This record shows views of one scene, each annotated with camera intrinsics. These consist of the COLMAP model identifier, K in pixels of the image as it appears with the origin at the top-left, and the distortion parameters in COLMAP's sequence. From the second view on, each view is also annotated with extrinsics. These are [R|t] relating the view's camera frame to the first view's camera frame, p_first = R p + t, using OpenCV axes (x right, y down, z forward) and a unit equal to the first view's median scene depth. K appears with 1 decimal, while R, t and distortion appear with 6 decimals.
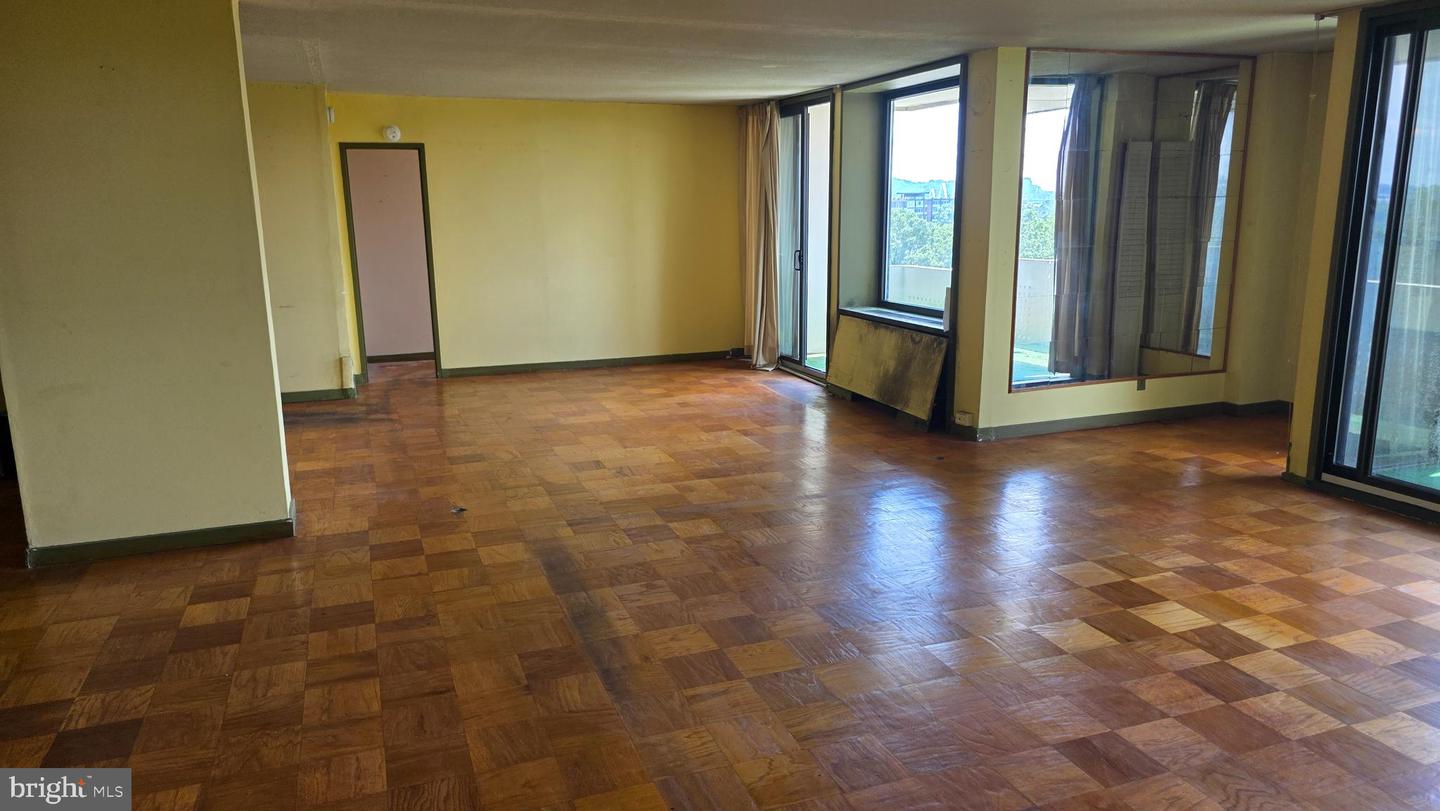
lens RADIAL K [[972.0, 0, 725.9], [0, 972.0, 405.4], [0, 0, 1]] dist [0.023028, -0.007836]
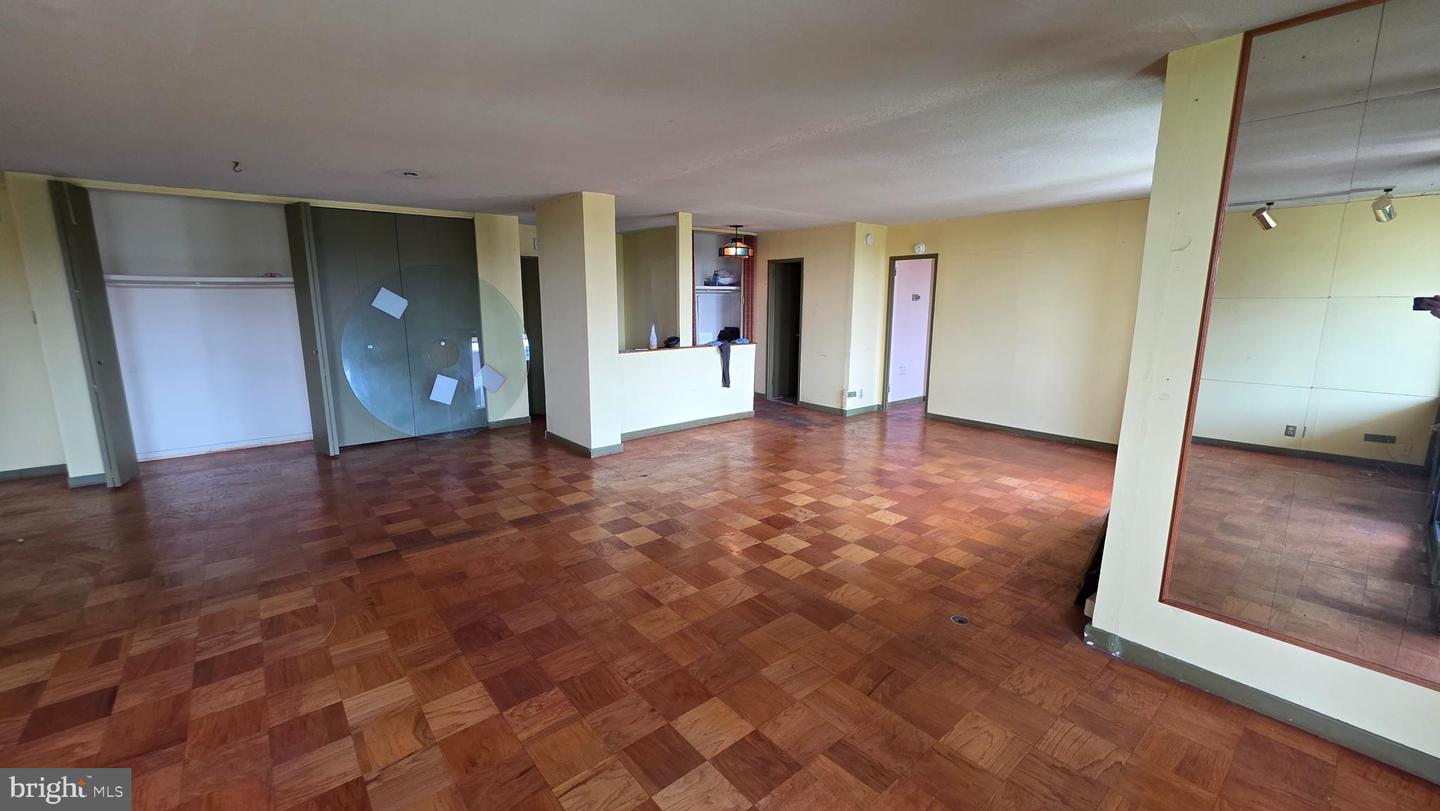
lens RADIAL K [[571.9, 0, 715.2], [0, 571.9, 402.4], [0, 0, 1]] dist [0.000498, 0.000011]
pose [[0.320405, 0.182260, -0.929581, 0.487718], [-0.200641, 0.972109, 0.121442, -0.118393], [0.925788, 0.147601, 0.348038, 0.551841]]
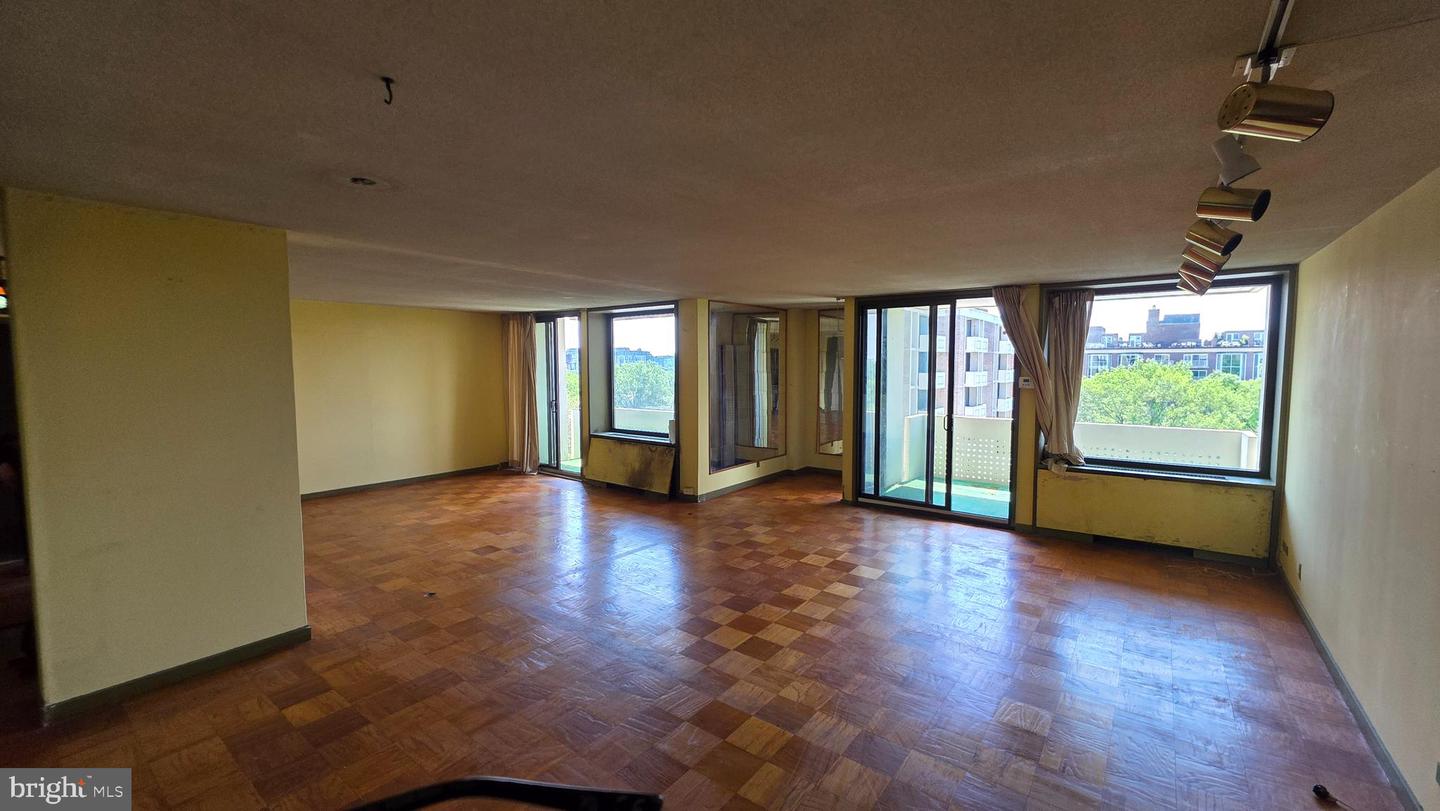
lens RADIAL K [[571.9, 0, 720.7], [0, 571.9, 403.7], [0, 0, 1]] dist [0.000498, 0.000011]
pose [[0.850880, -0.027994, 0.524614, -0.252262], [0.099587, 0.989069, -0.108744, -0.024622], [-0.515835, 0.144773, 0.844367, 0.030780]]
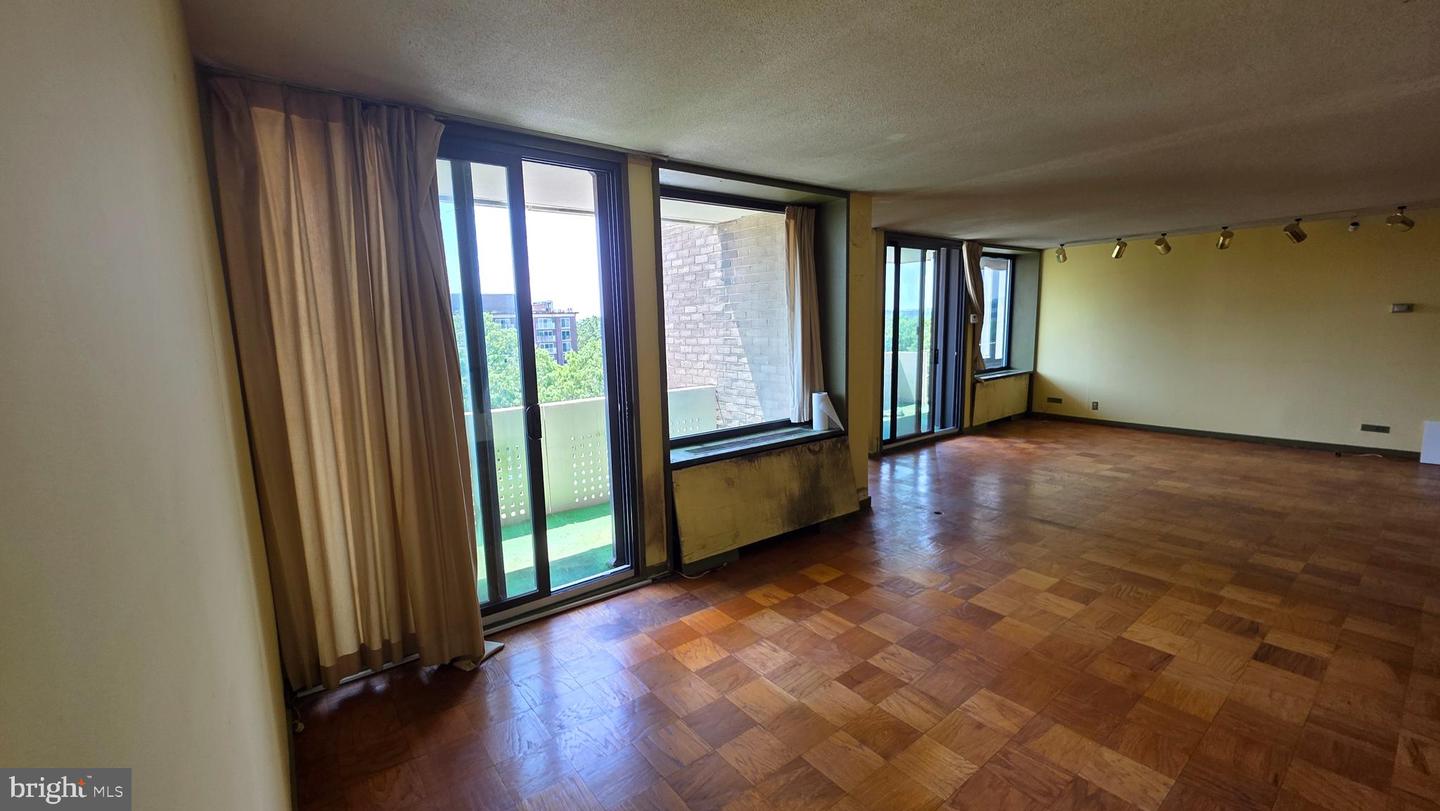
lens RADIAL K [[571.9, 0, 716.6], [0, 571.9, 404.0], [0, 0, 1]] dist [0.000498, 0.000011]
pose [[-0.291367, -0.115354, 0.949631, -0.343660], [0.222663, 0.957259, 0.184598, -0.250446], [-0.930337, 0.265234, -0.253228, 1.247788]]
